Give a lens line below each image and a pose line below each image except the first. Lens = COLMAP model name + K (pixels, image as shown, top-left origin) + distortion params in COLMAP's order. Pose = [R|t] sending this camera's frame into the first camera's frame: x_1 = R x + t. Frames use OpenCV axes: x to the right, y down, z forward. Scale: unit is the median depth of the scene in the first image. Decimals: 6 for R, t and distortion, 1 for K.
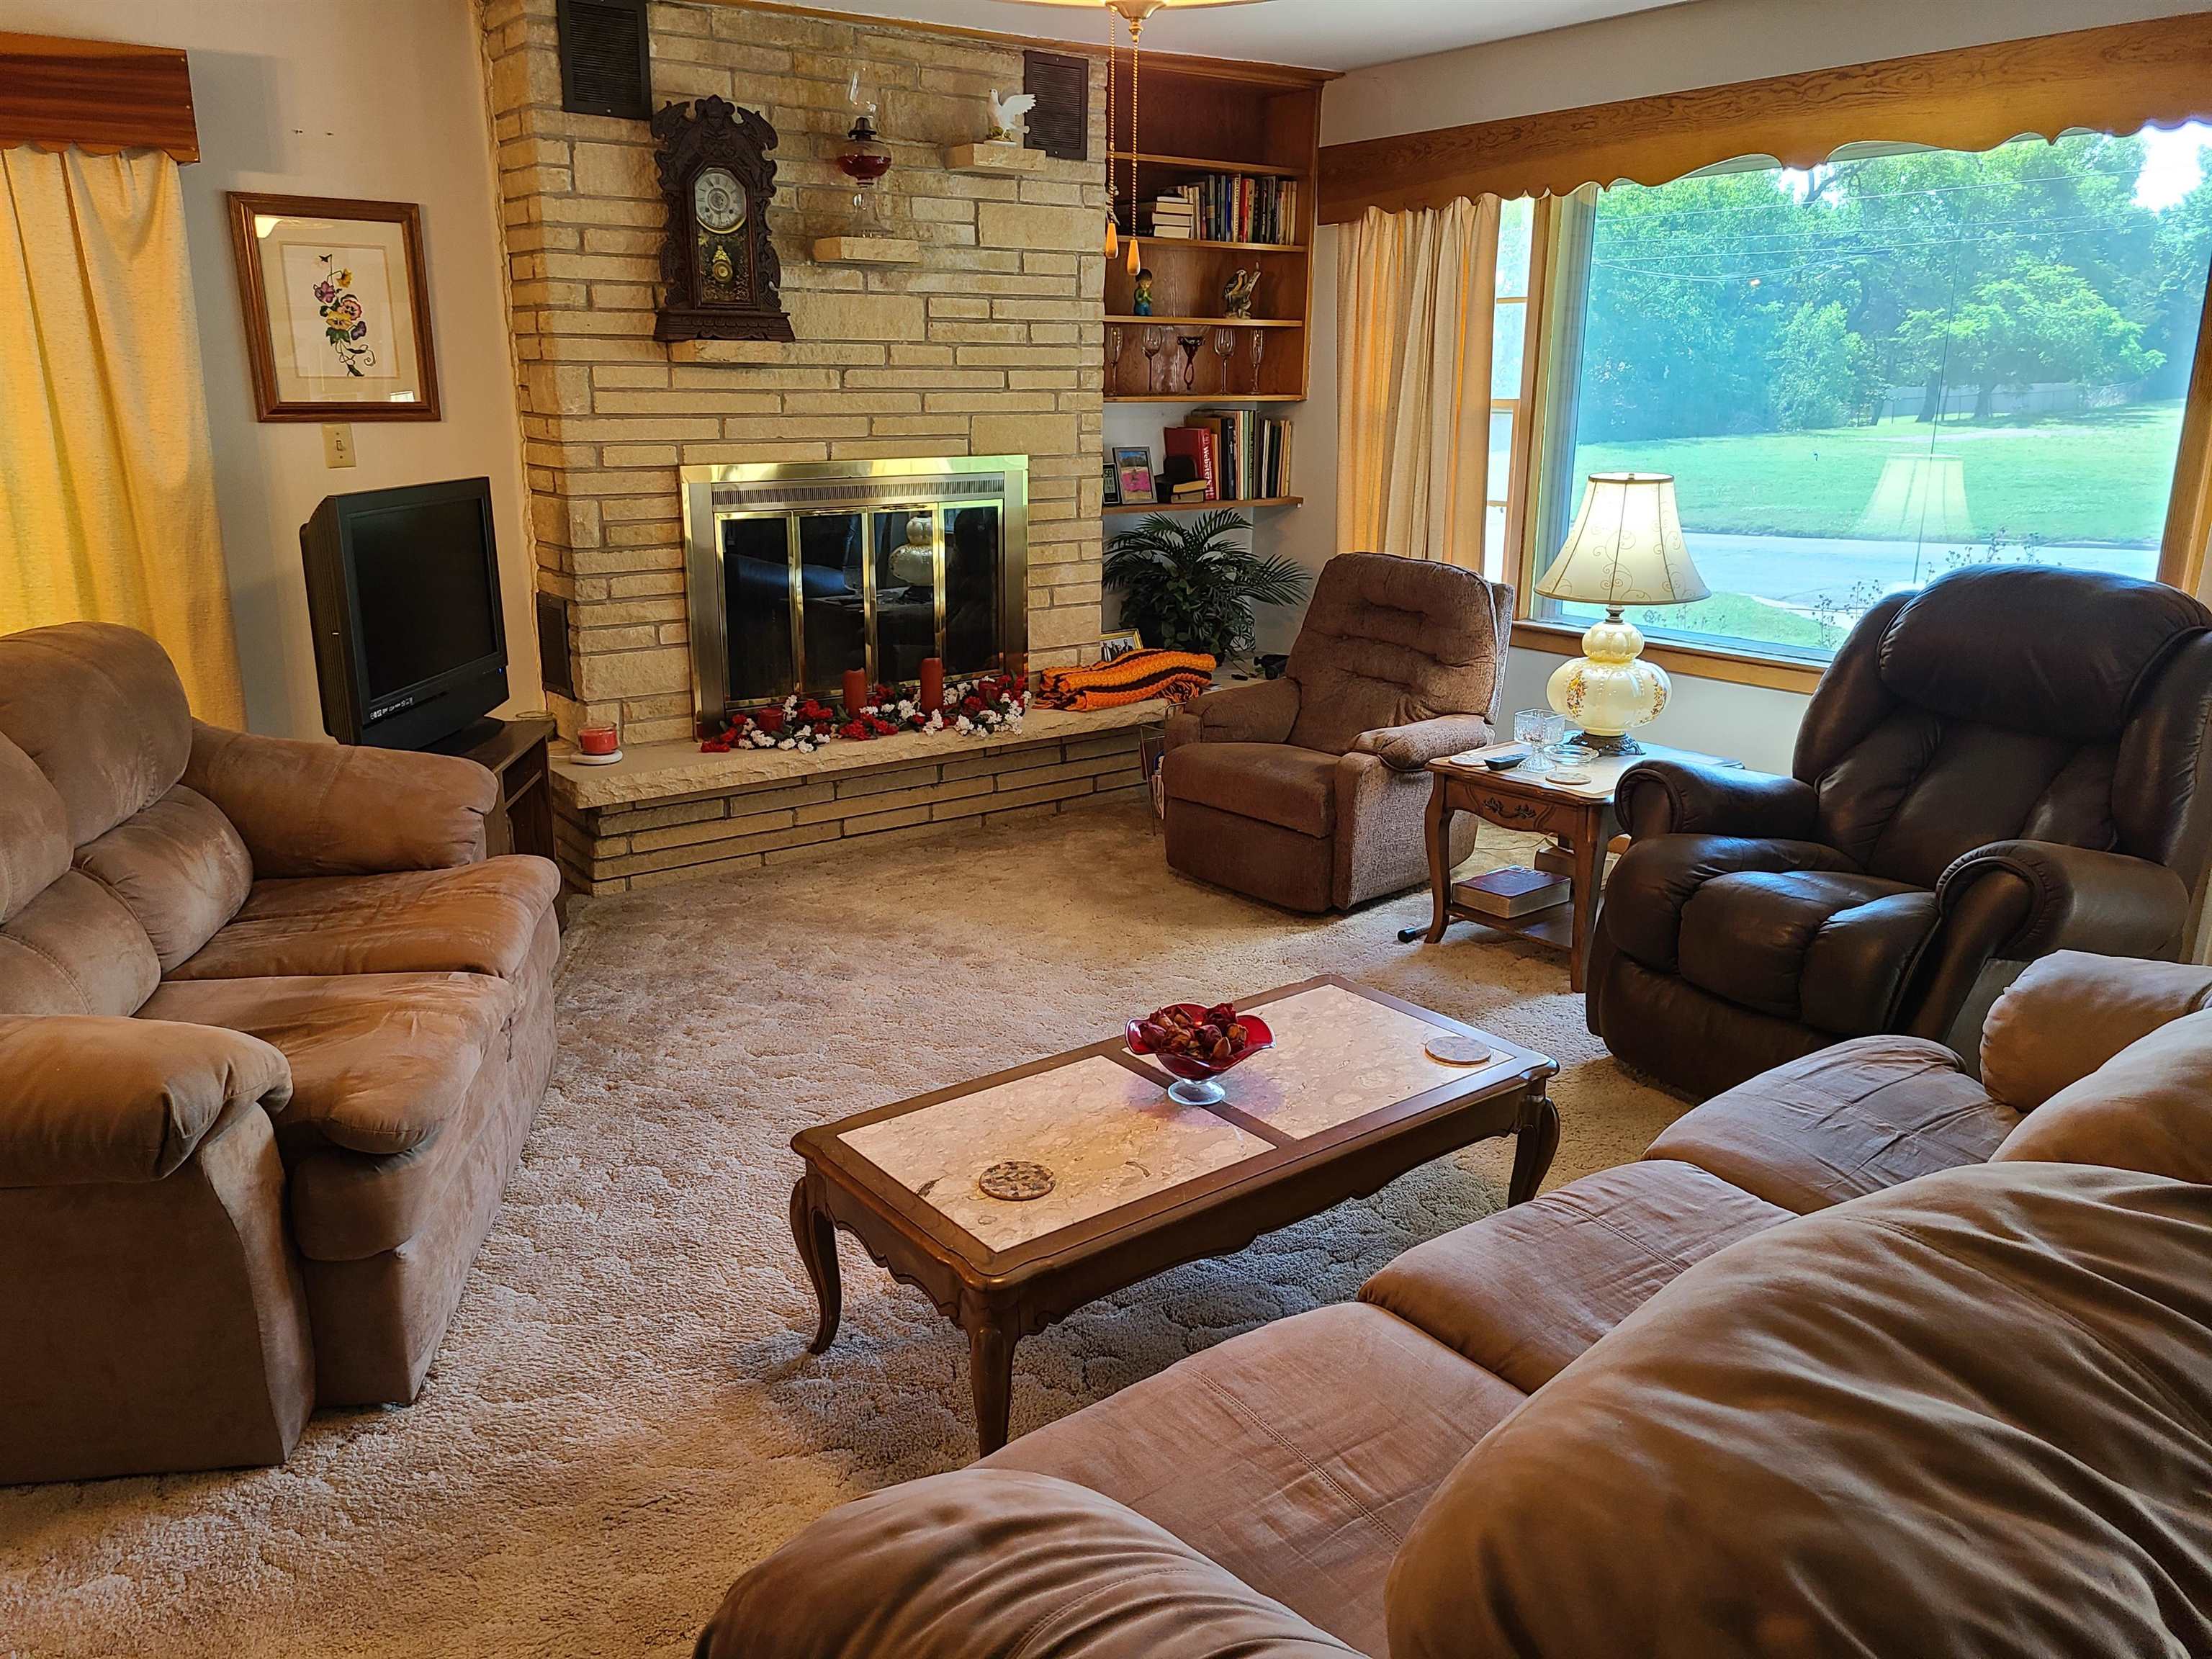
lens RADIAL K [[1655.6, 0, 1069.2], [0, 1655.6, 822.4], [0, 0, 1]] dist [0.062475, -0.049873]
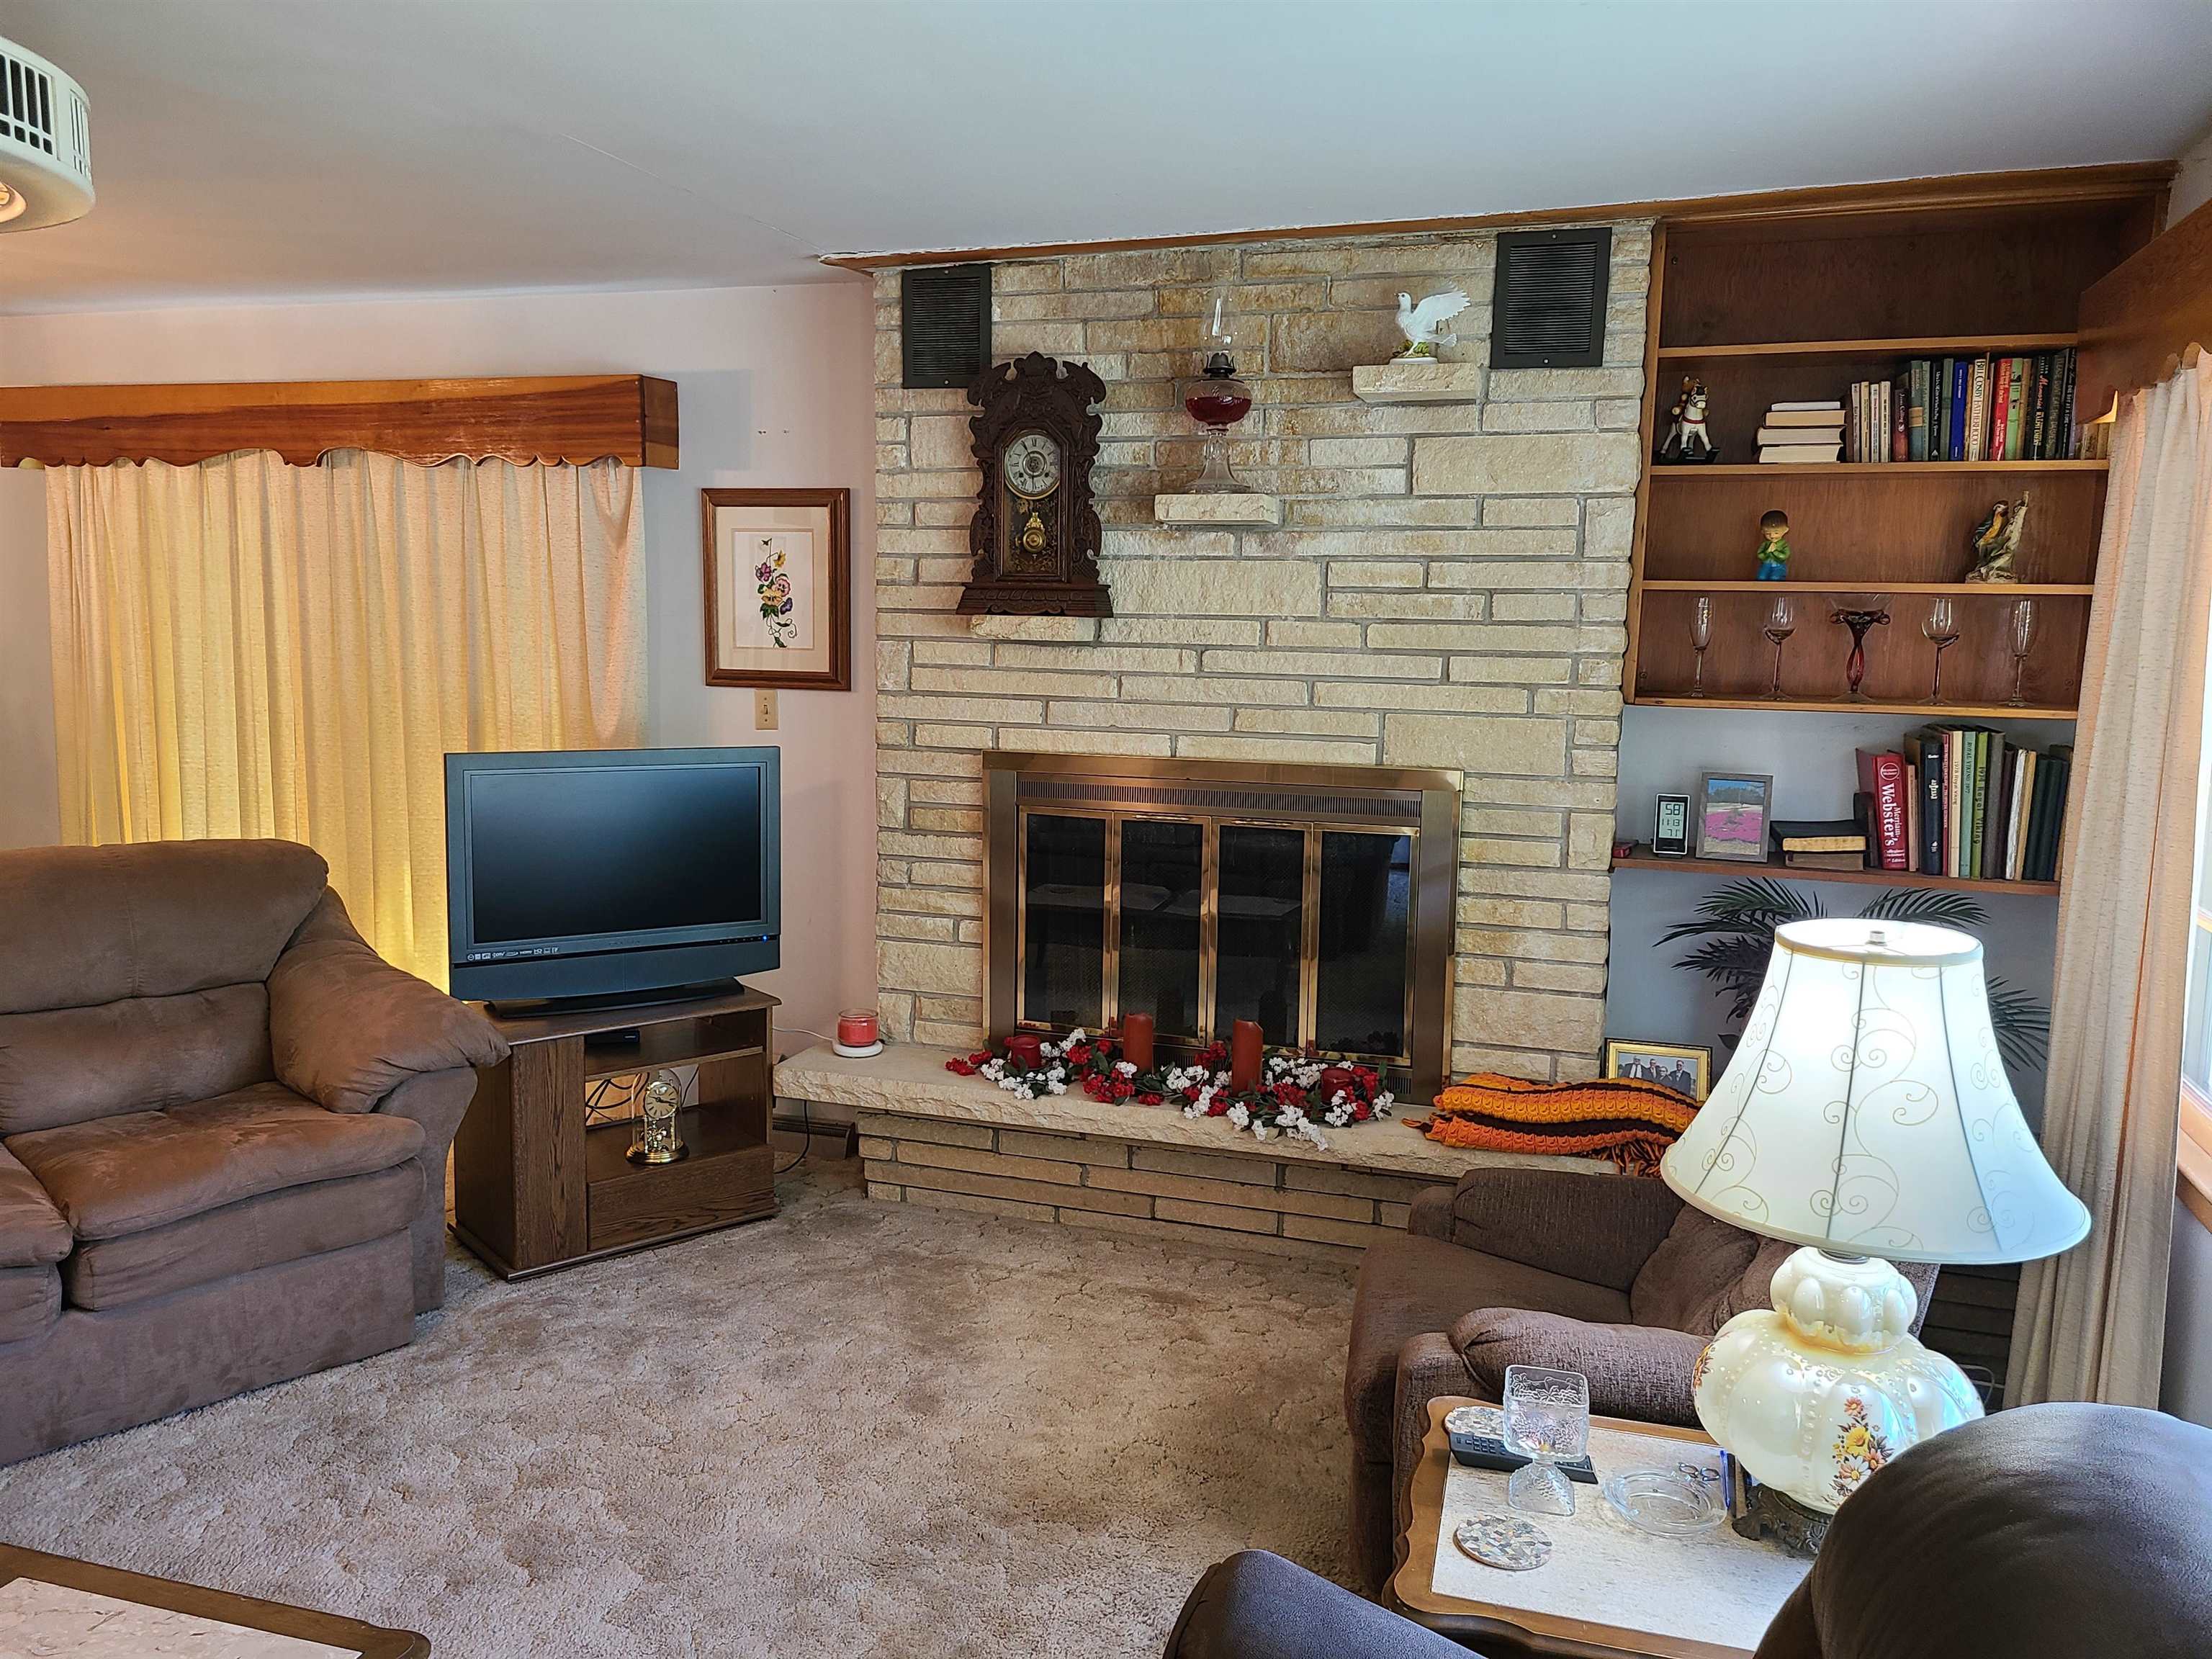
lens RADIAL K [[1655.6, 0, 1088.8], [0, 1655.6, 818.7], [0, 0, 1]] dist [0.062475, -0.049873]
pose [[0.584734, 0.108310, -0.803962, 0.513230], [-0.228517, 0.972906, -0.035134, -0.157549], [0.778374, 0.204262, 0.593642, 0.514685]]
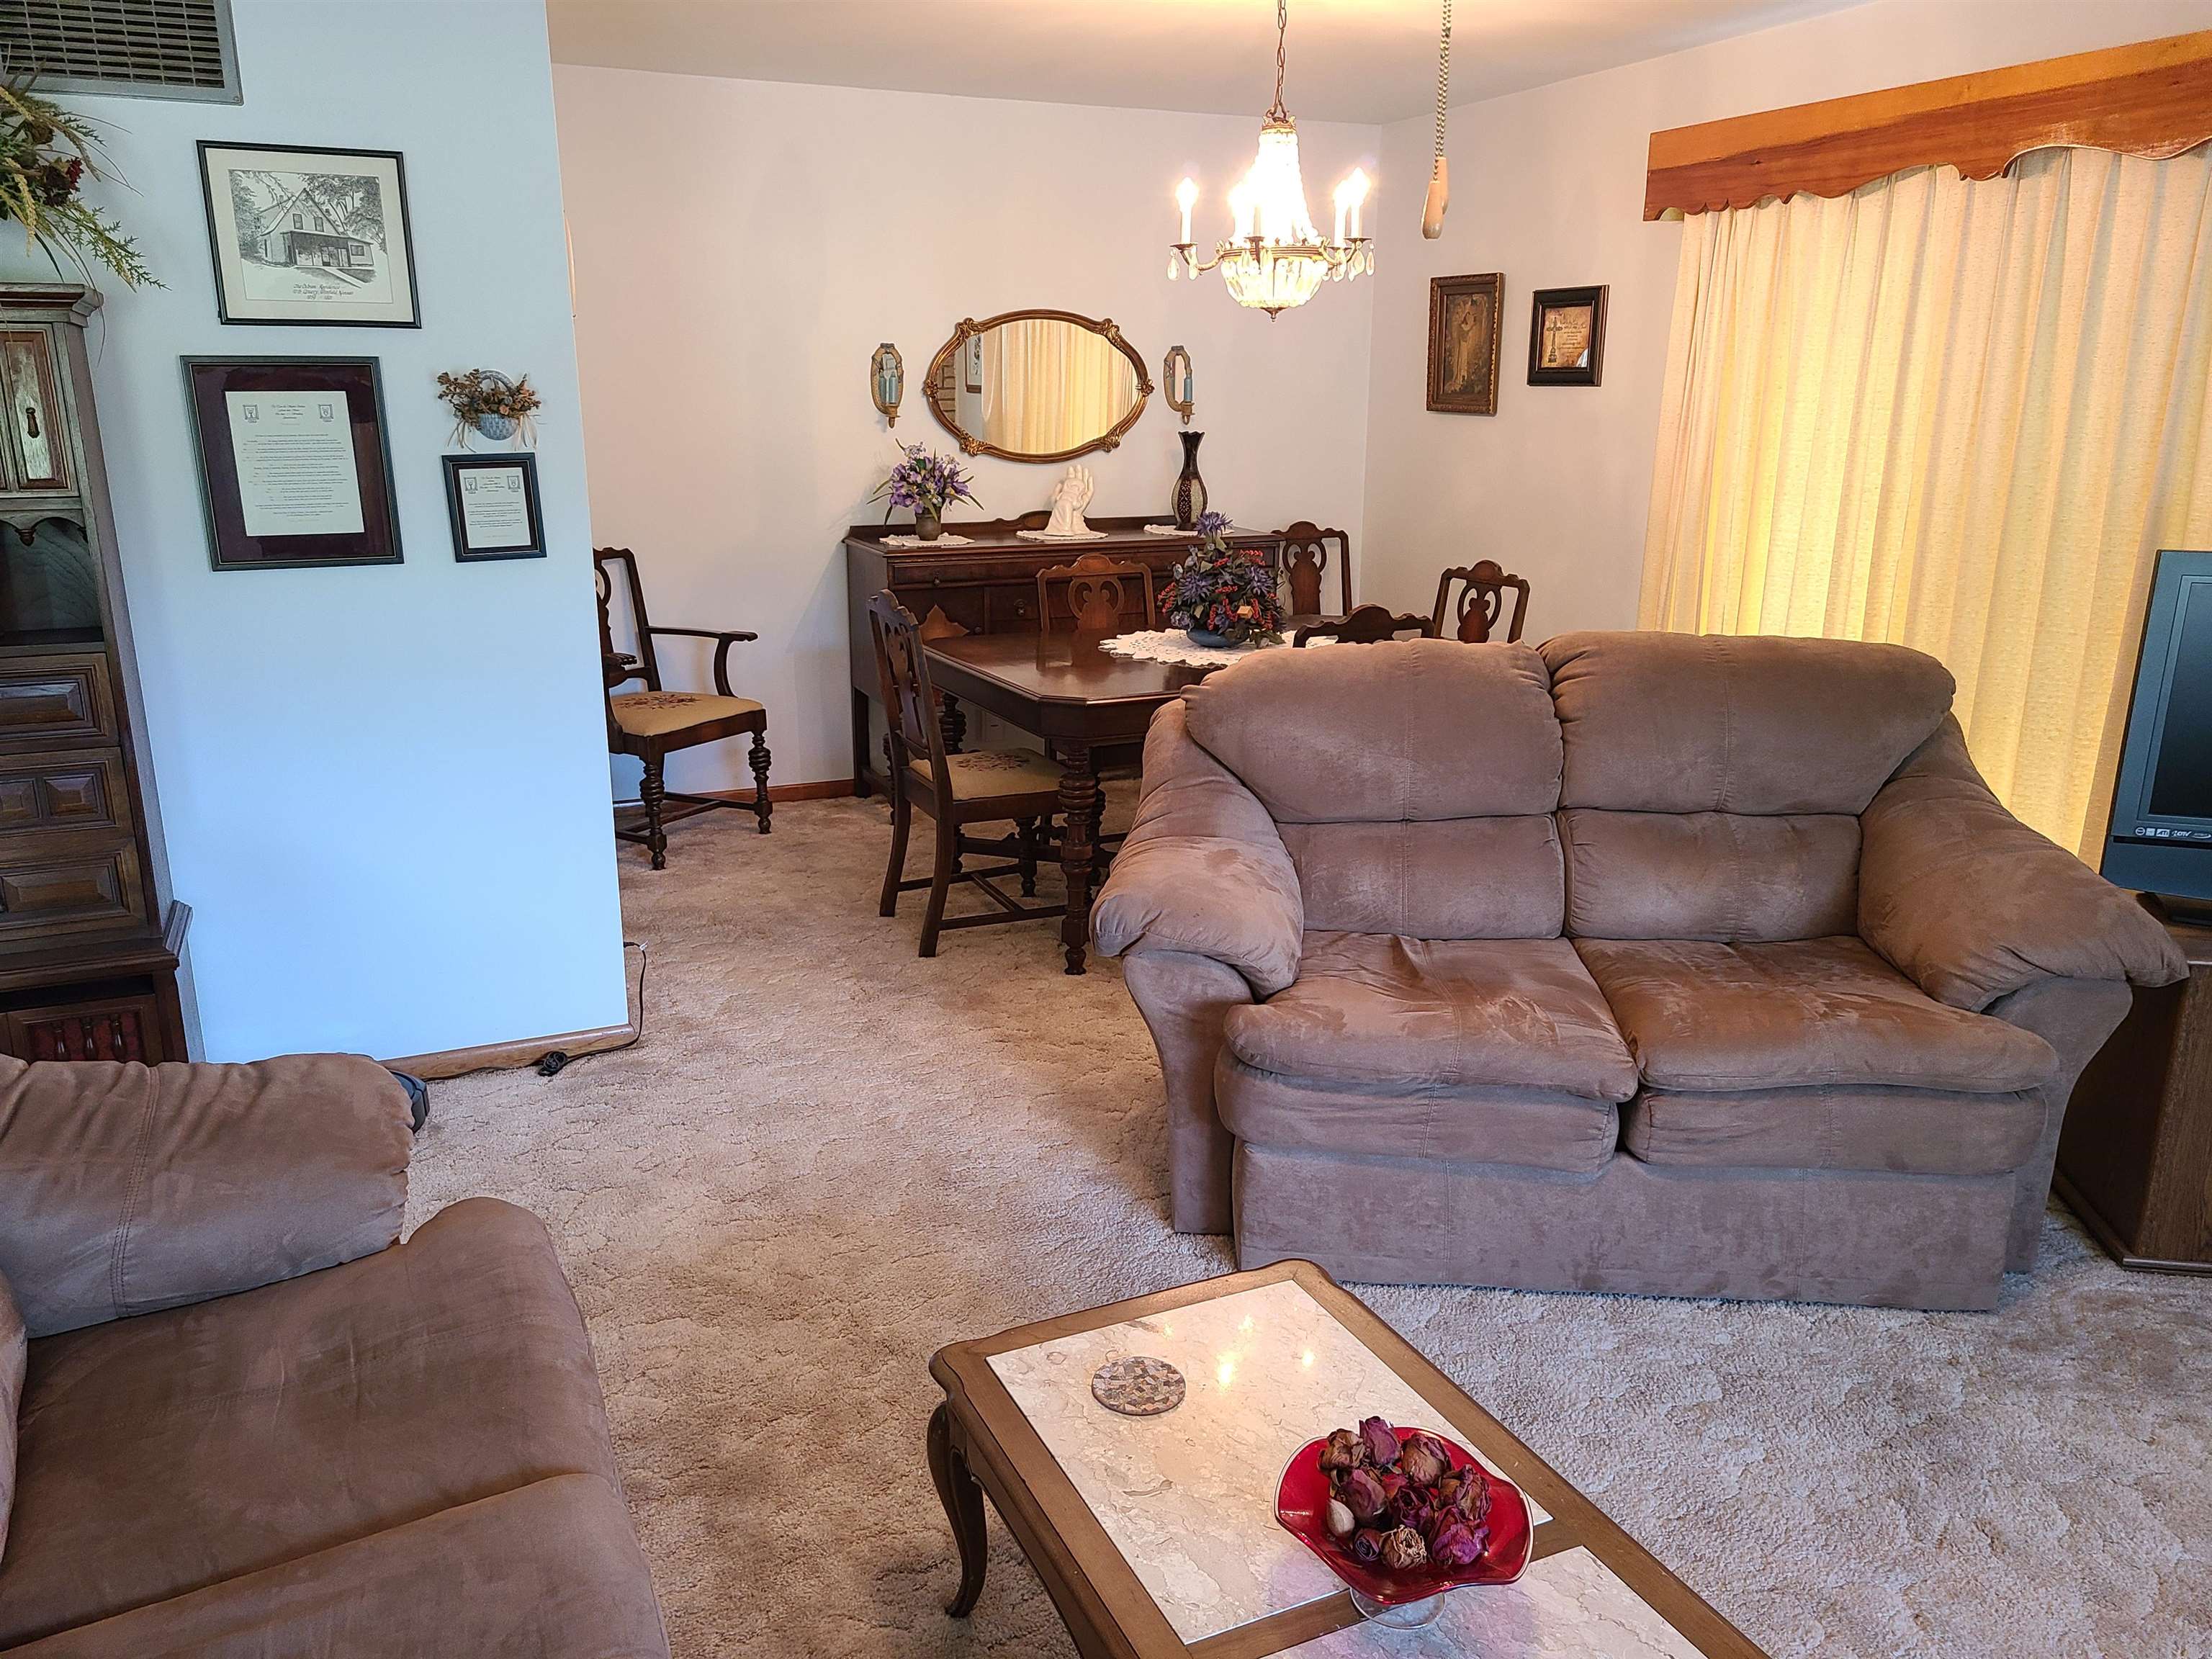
lens RADIAL K [[1655.6, 0, 1095.3], [0, 1655.6, 832.2], [0, 0, 1]] dist [0.062475, -0.049873]
pose [[-0.214111, 0.251966, -0.943753, 0.343040], [-0.262074, 0.915918, 0.303992, -0.136852], [0.940996, 0.312421, -0.130075, 0.502126]]
